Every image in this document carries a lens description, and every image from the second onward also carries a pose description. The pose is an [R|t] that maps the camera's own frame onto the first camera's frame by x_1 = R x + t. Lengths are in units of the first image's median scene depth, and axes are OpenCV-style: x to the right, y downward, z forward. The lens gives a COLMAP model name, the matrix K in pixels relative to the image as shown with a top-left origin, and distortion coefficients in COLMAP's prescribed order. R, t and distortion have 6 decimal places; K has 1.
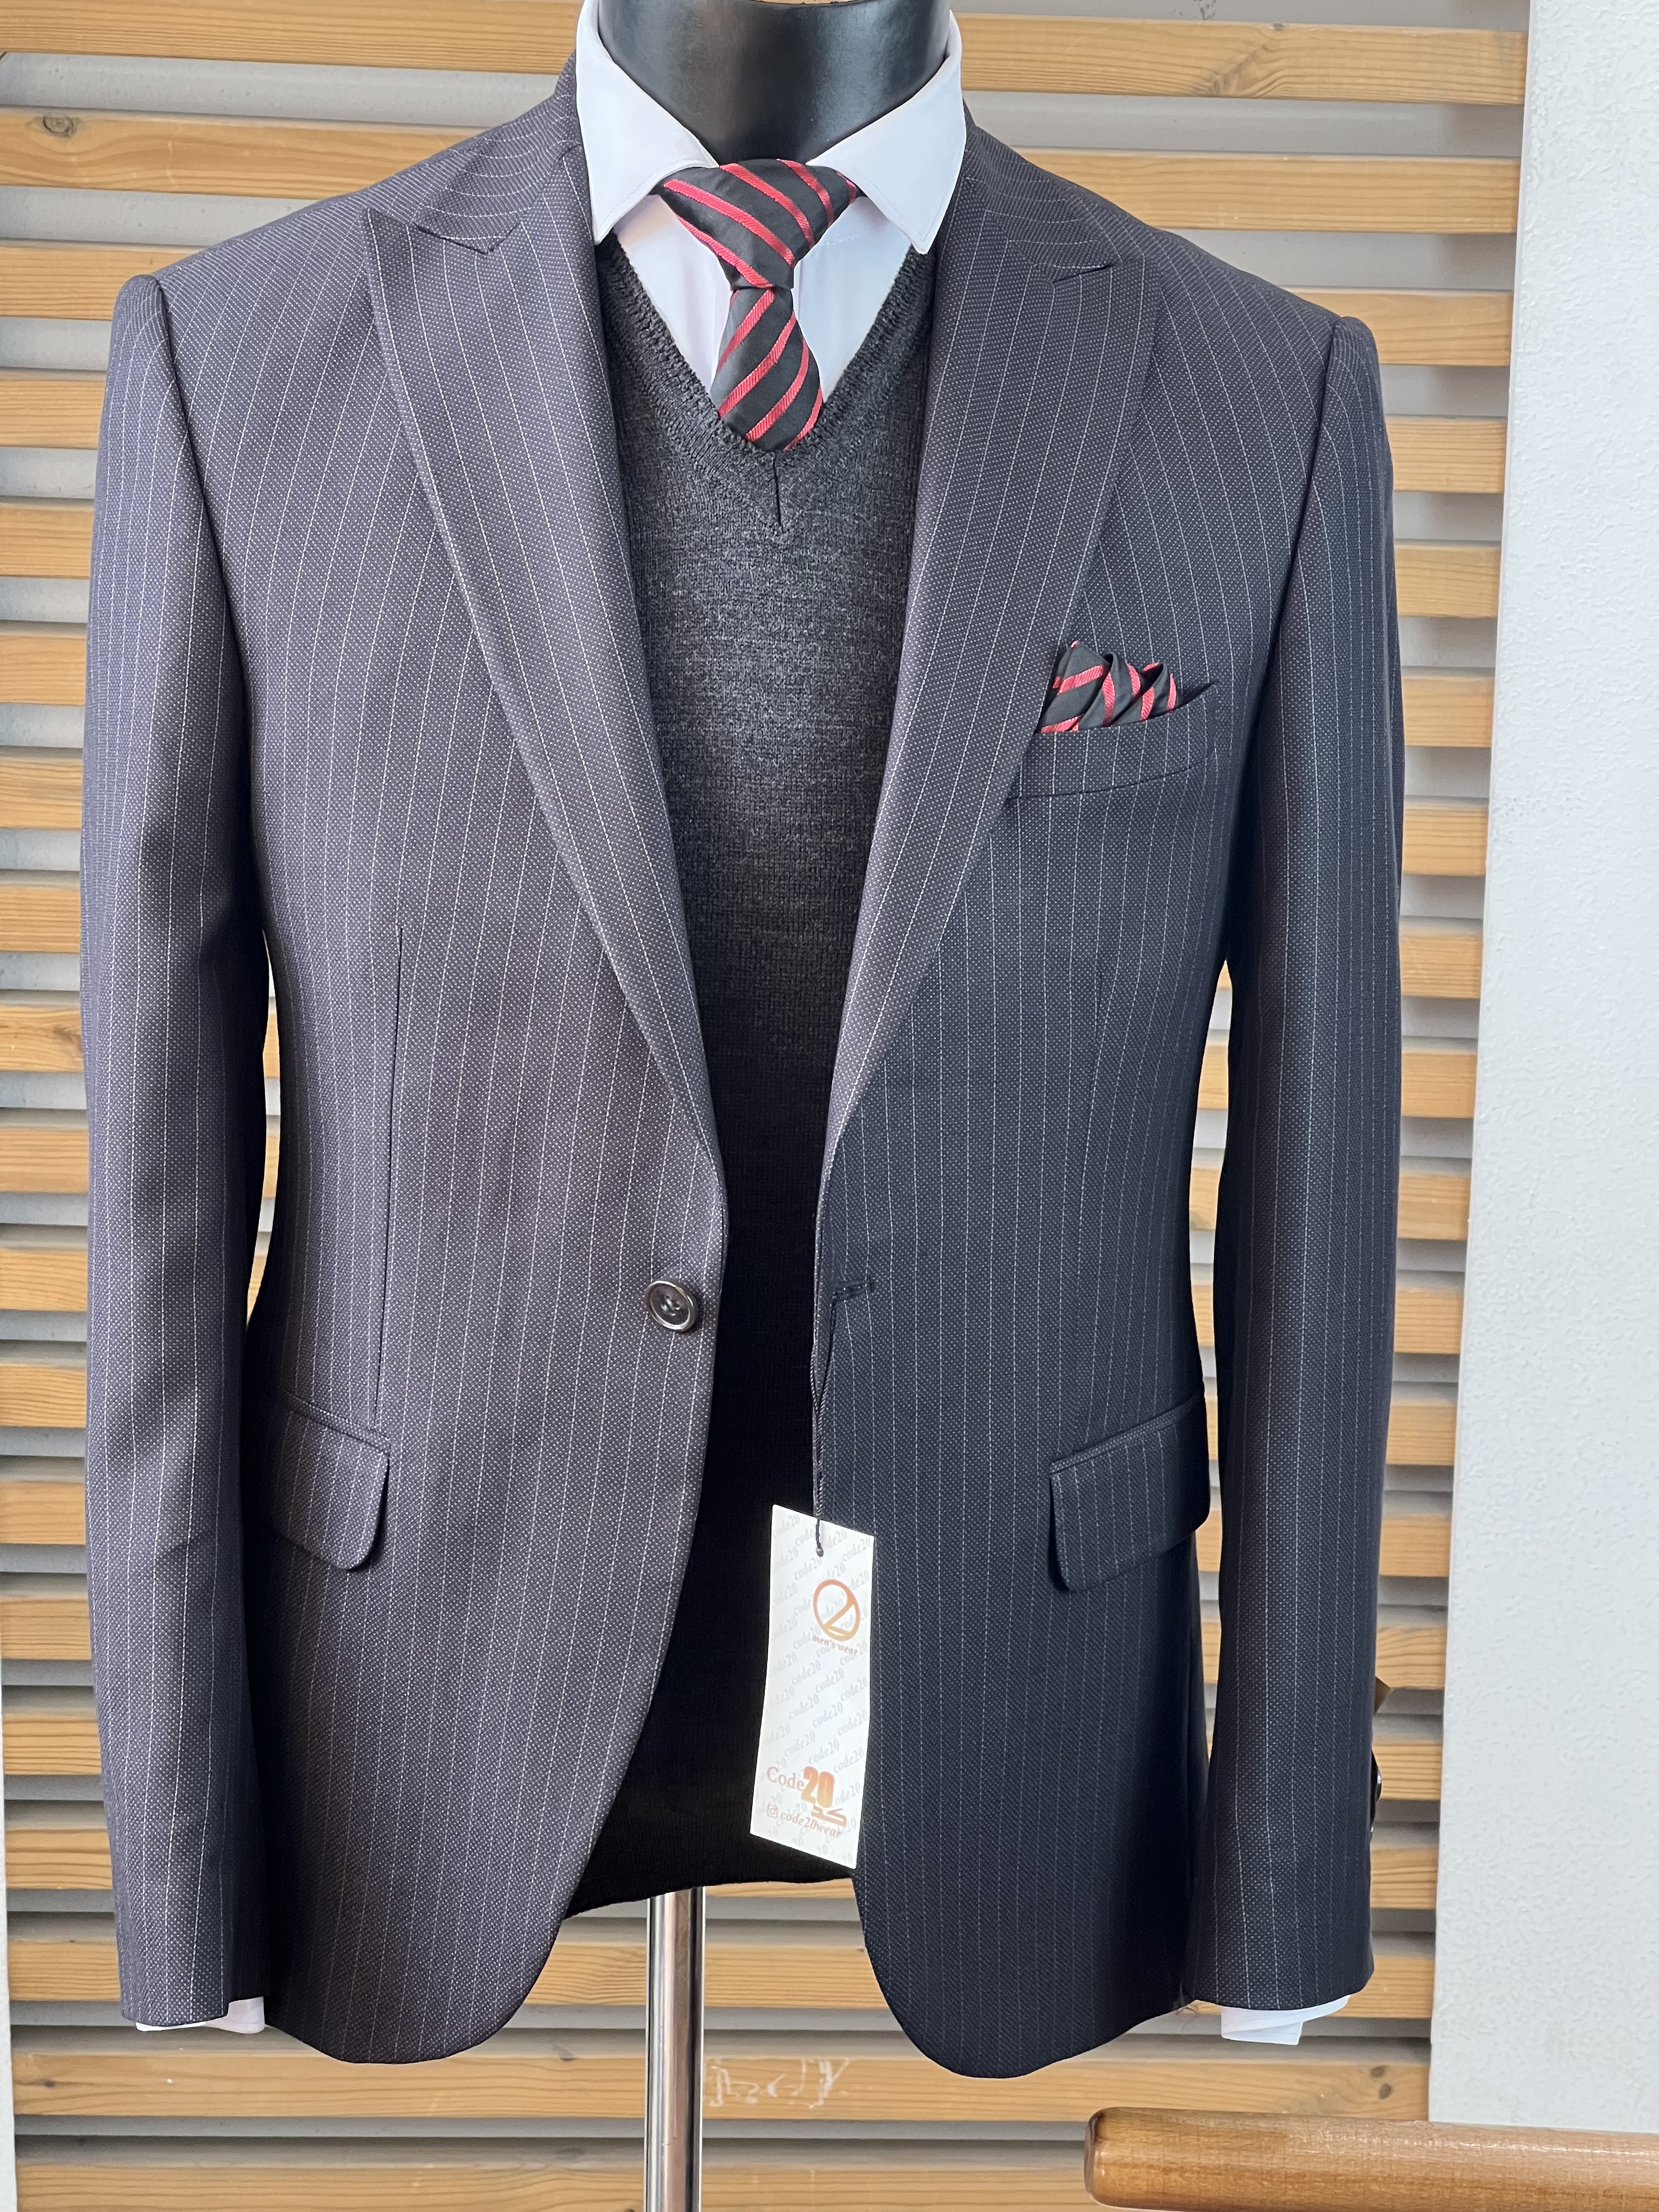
lens RADIAL K [[4981.9, 0, 832.5], [0, 4981.9, 1085.1], [0, 0, 1]] dist [0.156390, 0.000000]
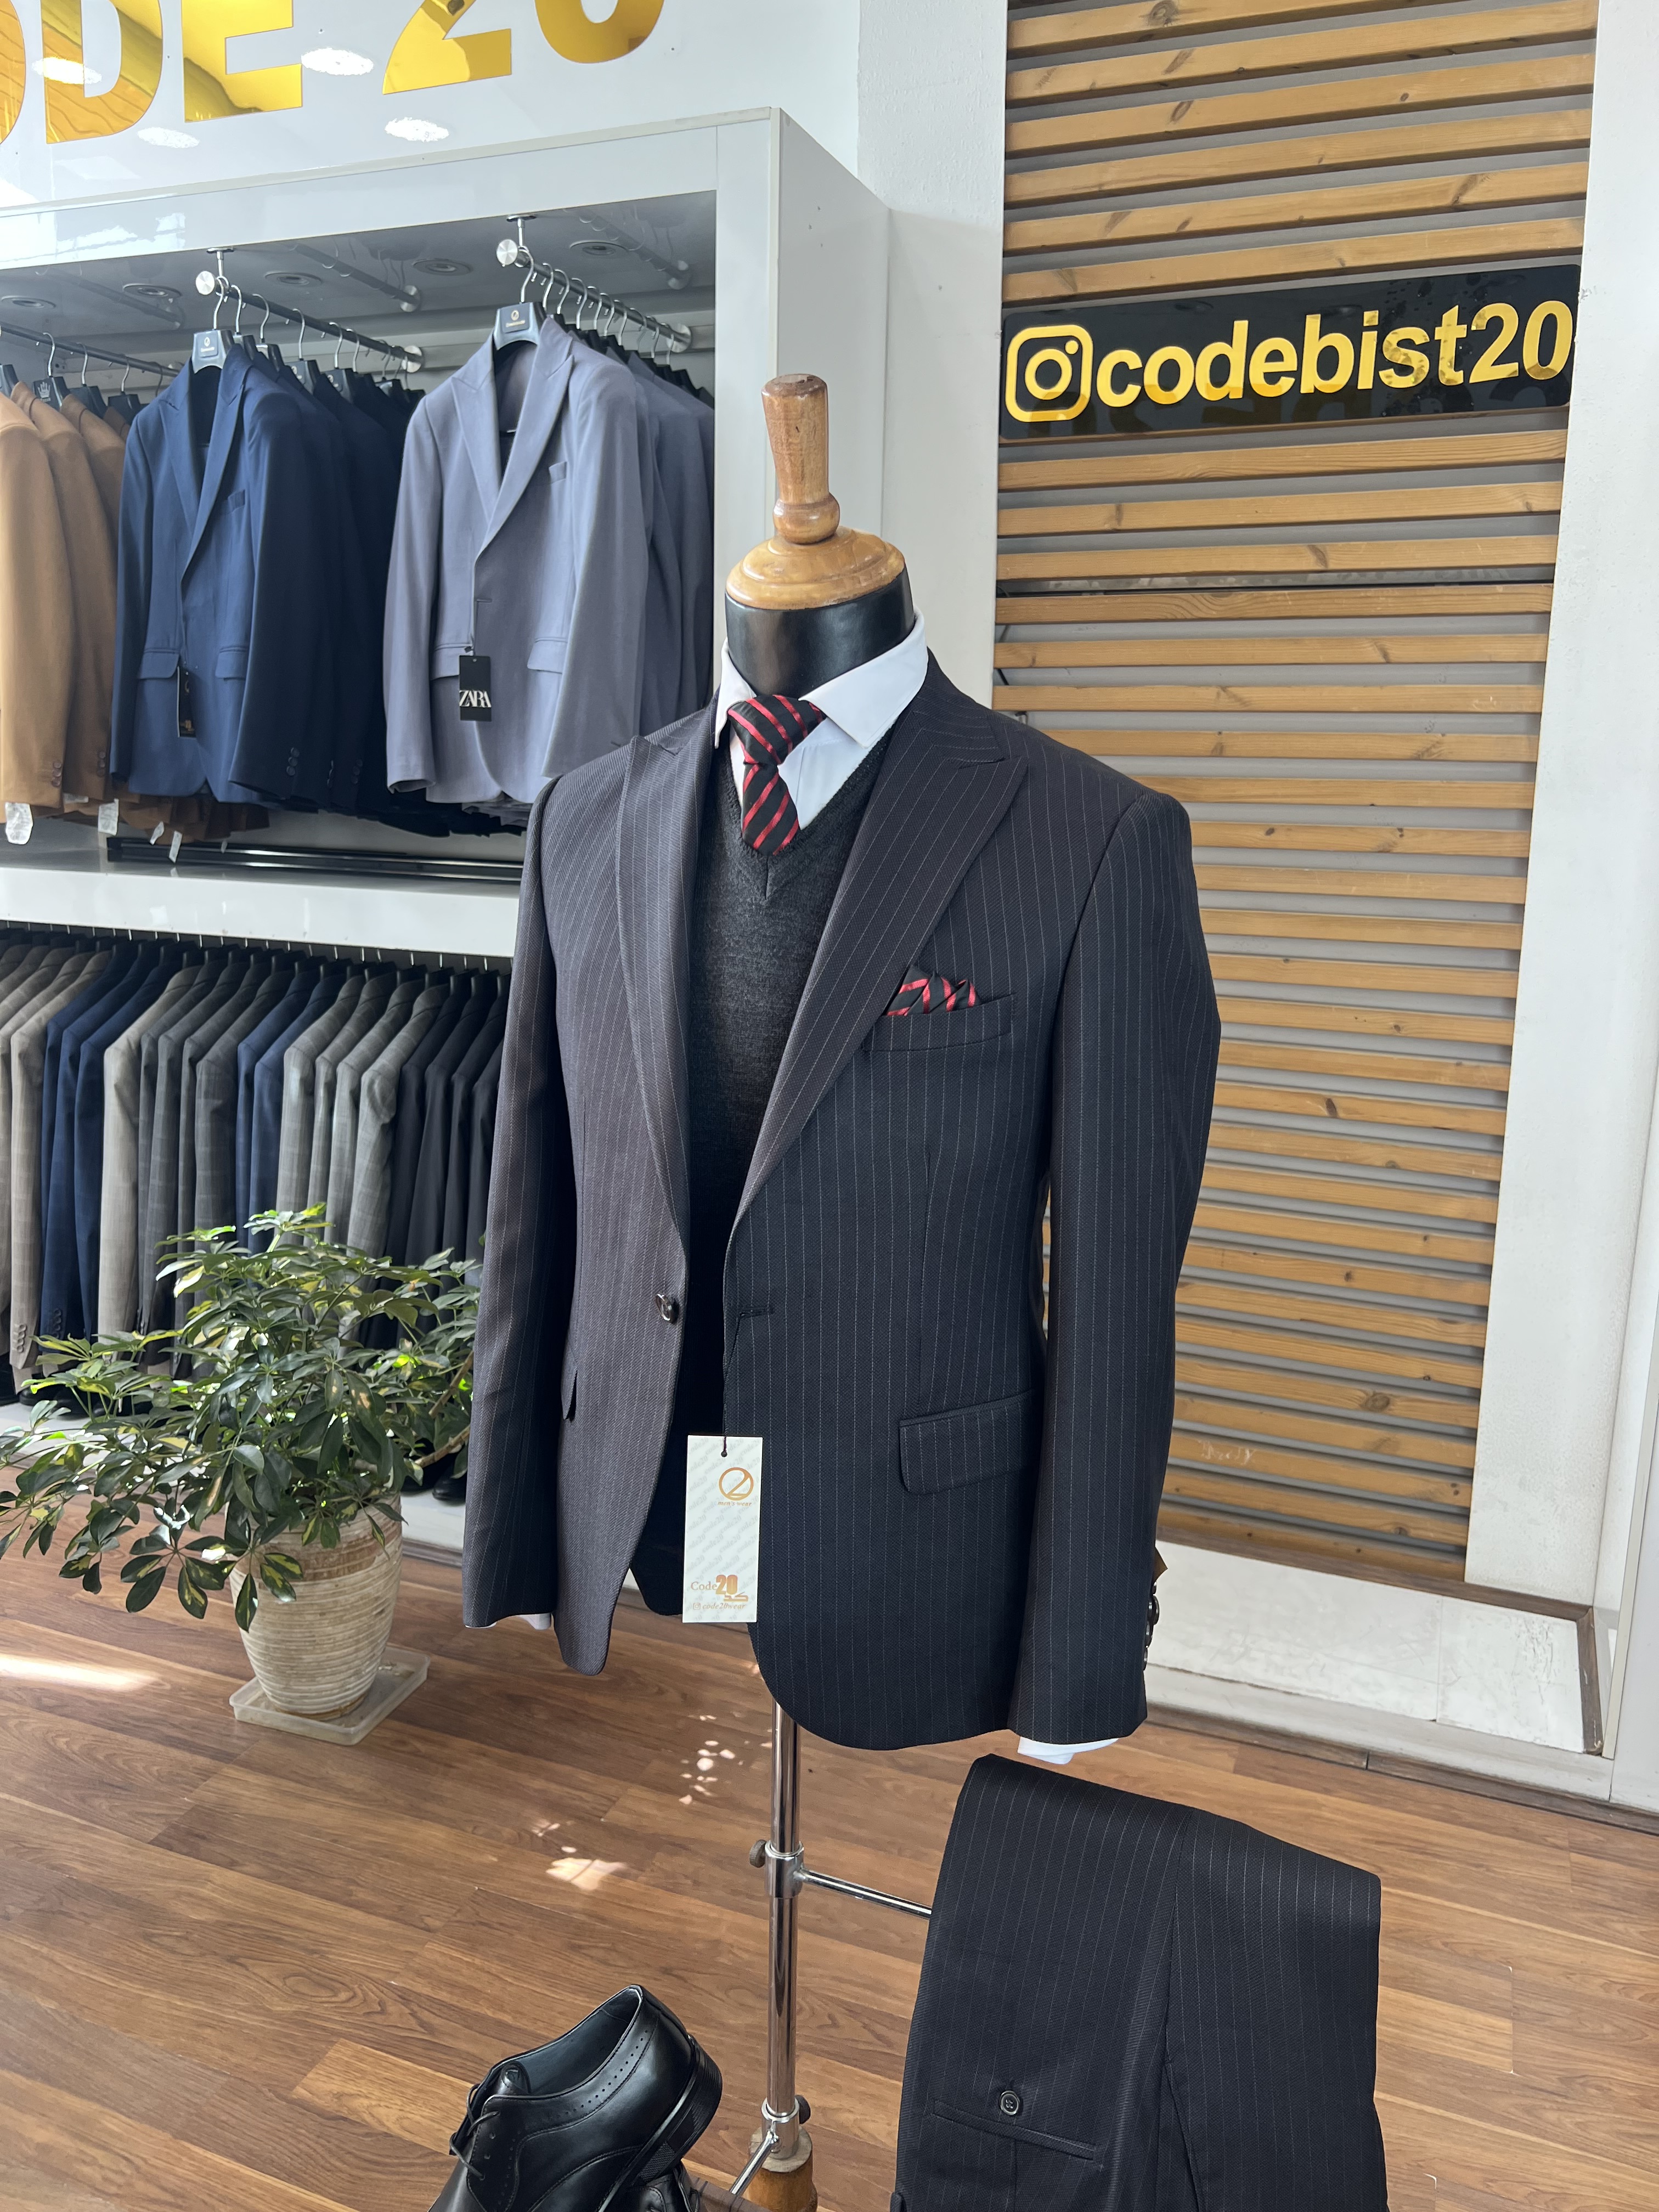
lens RADIAL K [[1707.8, 0, 827.1], [0, 1707.8, 1102.1], [0, 0, 1]] dist [0.028520, -0.057627]
pose [[0.894373, 0.076807, -0.440679, 0.291506], [-0.088003, 0.996108, -0.004992, -0.034417], [0.438580, 0.043246, 0.897651, 0.441668]]
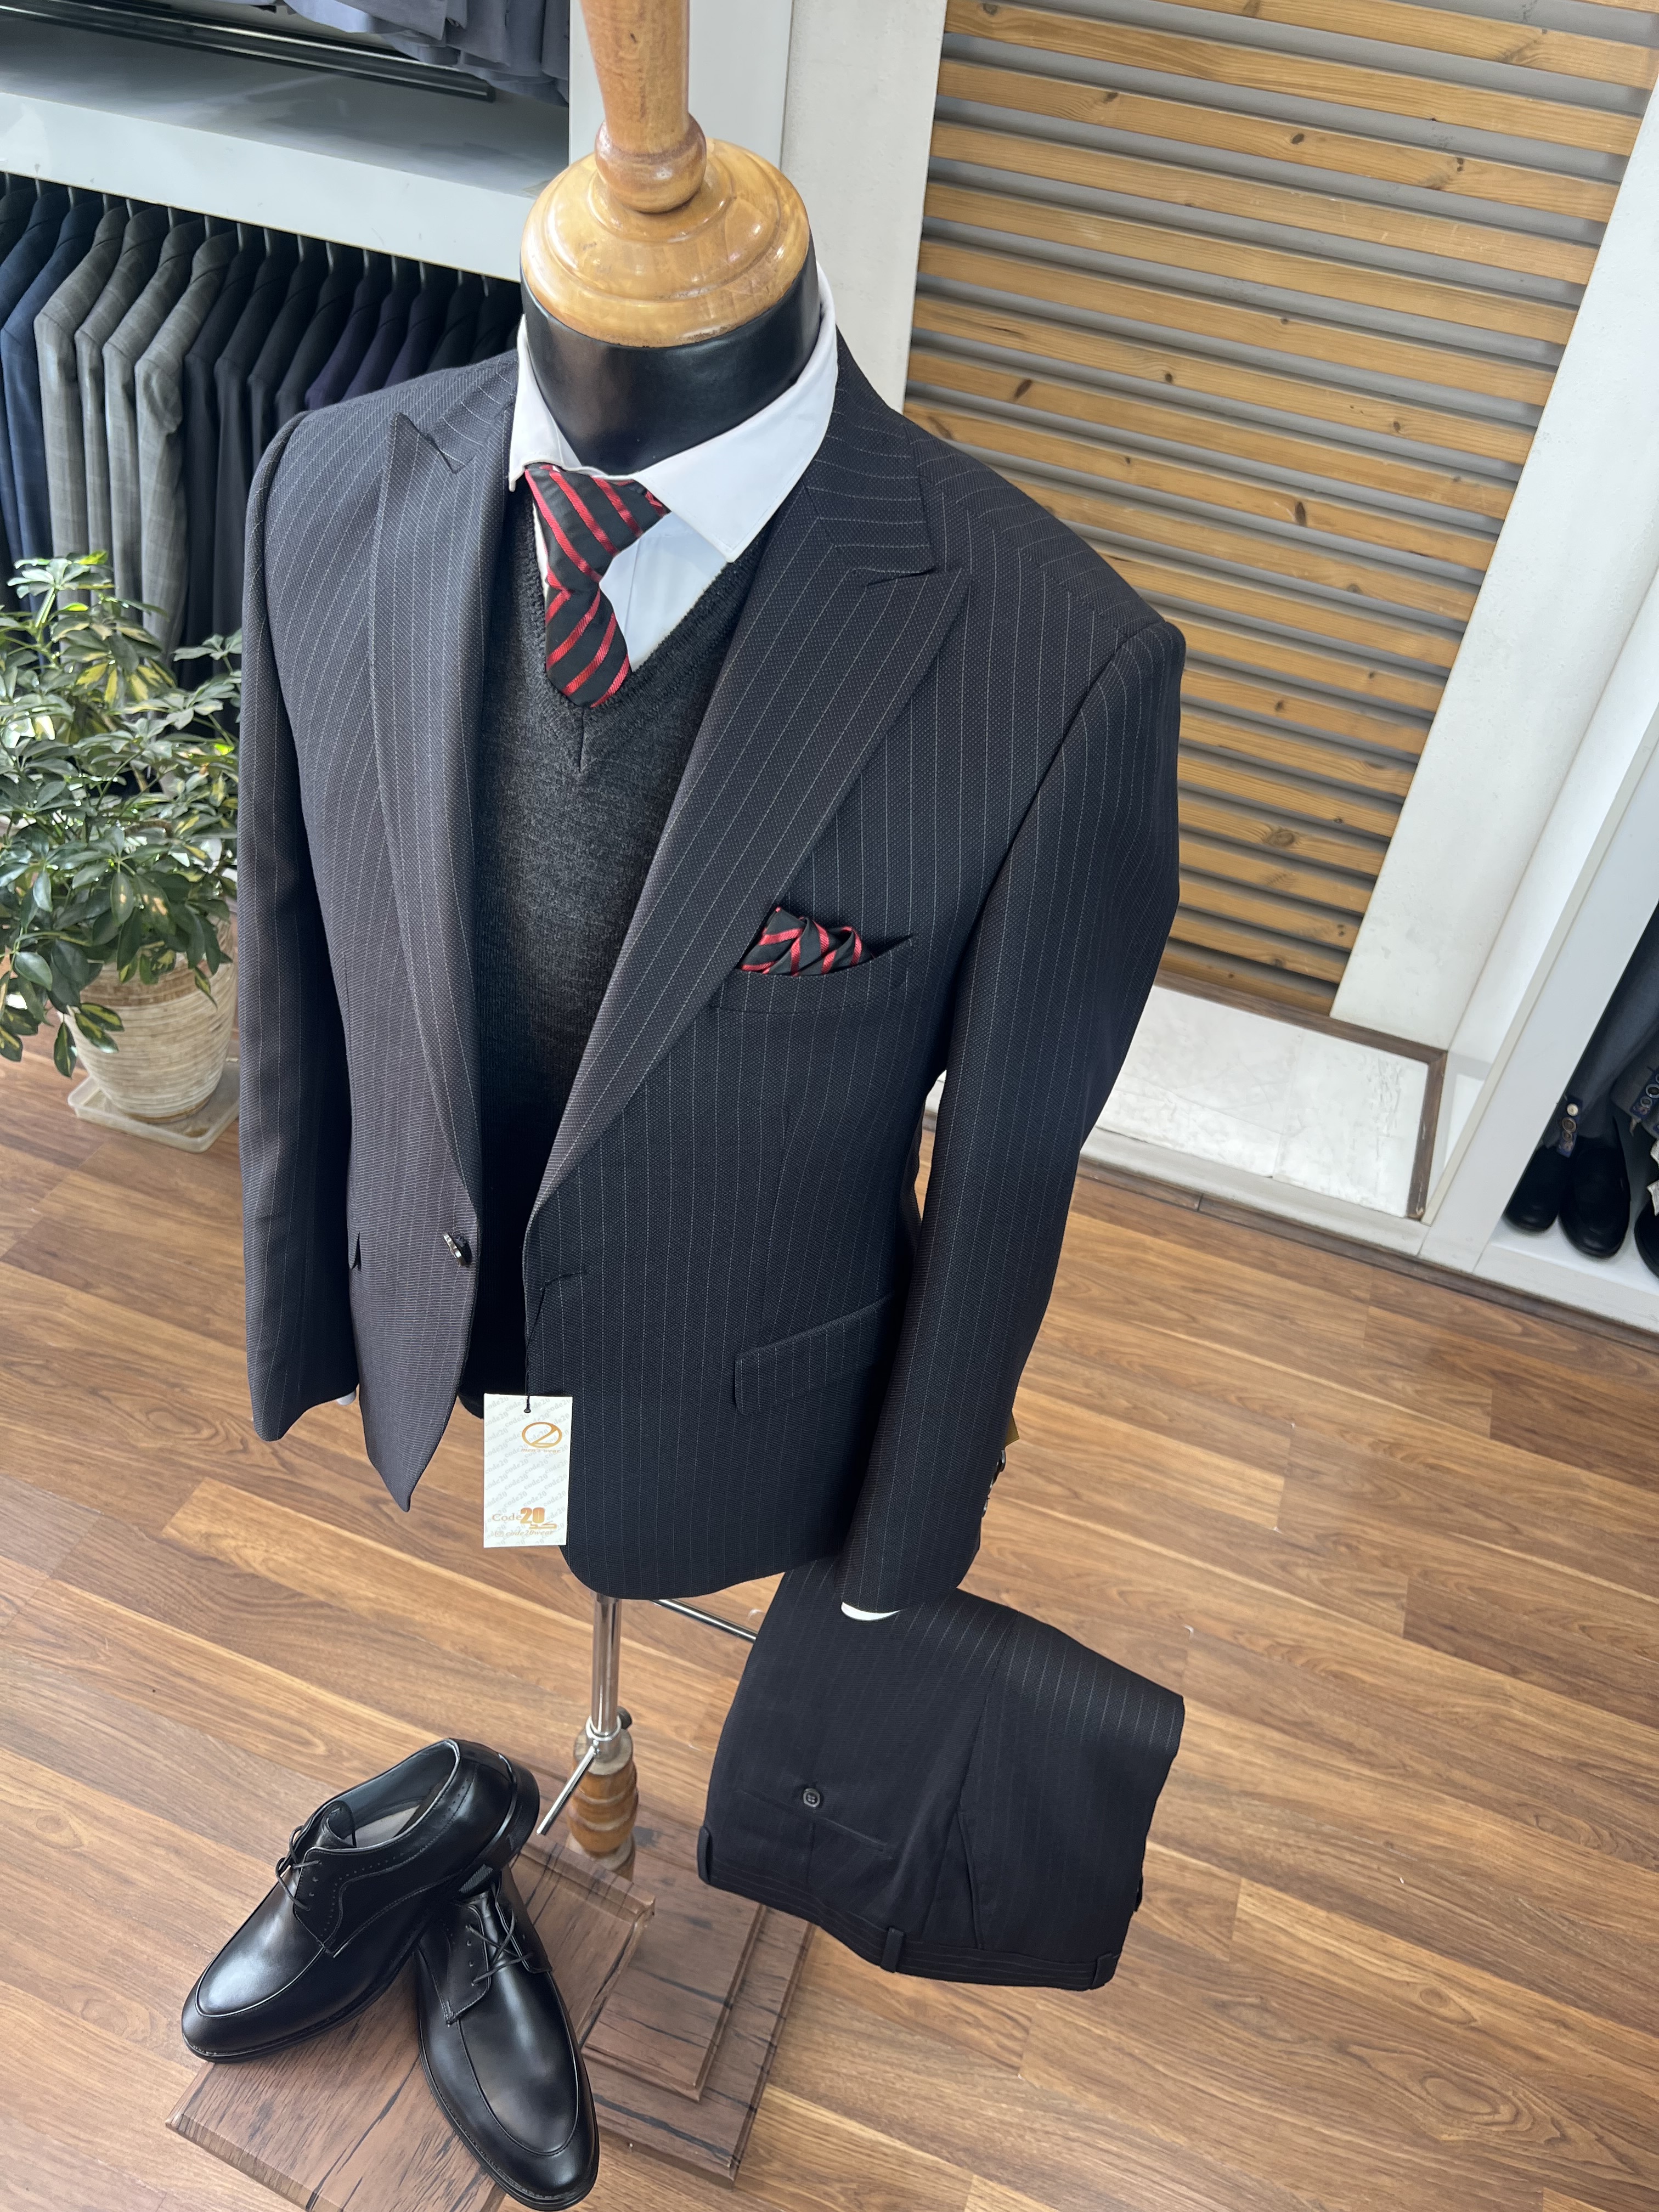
lens RADIAL K [[1707.8, 0, 823.5], [0, 1707.8, 1169.0], [0, 0, 1]] dist [0.028520, -0.057627]
pose [[0.904992, 0.323707, -0.276048, 0.202218], [-0.161753, 0.861959, 0.480482, -0.243595], [0.393478, -0.390181, 0.832427, 0.606967]]
